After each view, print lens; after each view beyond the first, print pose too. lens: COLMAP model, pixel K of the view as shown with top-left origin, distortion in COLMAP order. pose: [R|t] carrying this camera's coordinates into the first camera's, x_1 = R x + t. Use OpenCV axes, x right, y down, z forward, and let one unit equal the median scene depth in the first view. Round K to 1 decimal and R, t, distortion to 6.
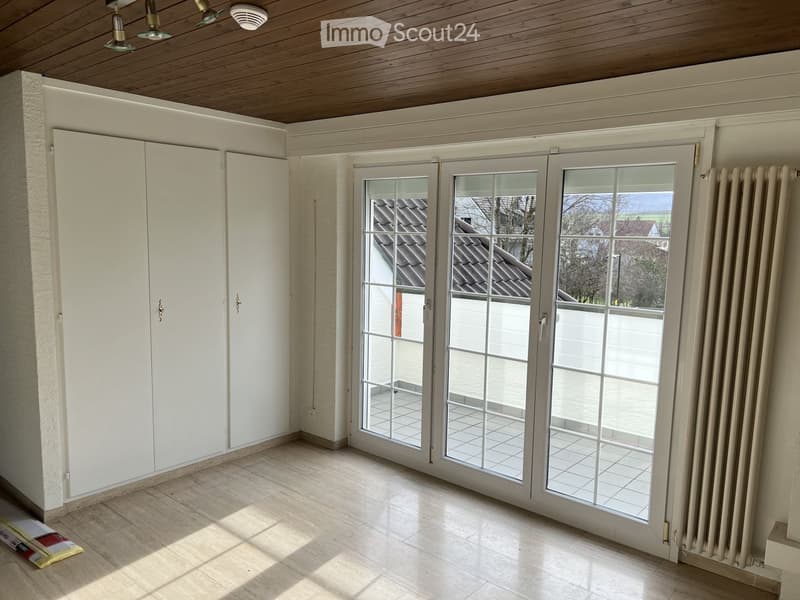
lens RADIAL K [[602.2, 0, 398.9], [0, 602.2, 301.4], [0, 0, 1]] dist [0.047251, -0.040564]
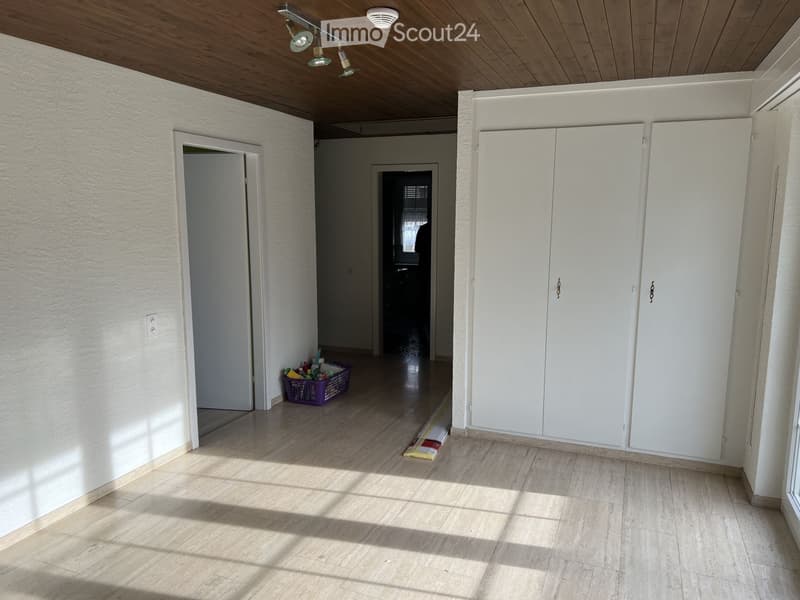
lens RADIAL K [[602.2, 0, 399.8], [0, 602.2, 301.8], [0, 0, 1]] dist [0.047251, -0.040564]
pose [[0.319949, 0.118264, -0.940025, 0.515125], [-0.107774, 0.990282, 0.087905, -0.023707], [0.941285, 0.073185, 0.329585, 0.396788]]
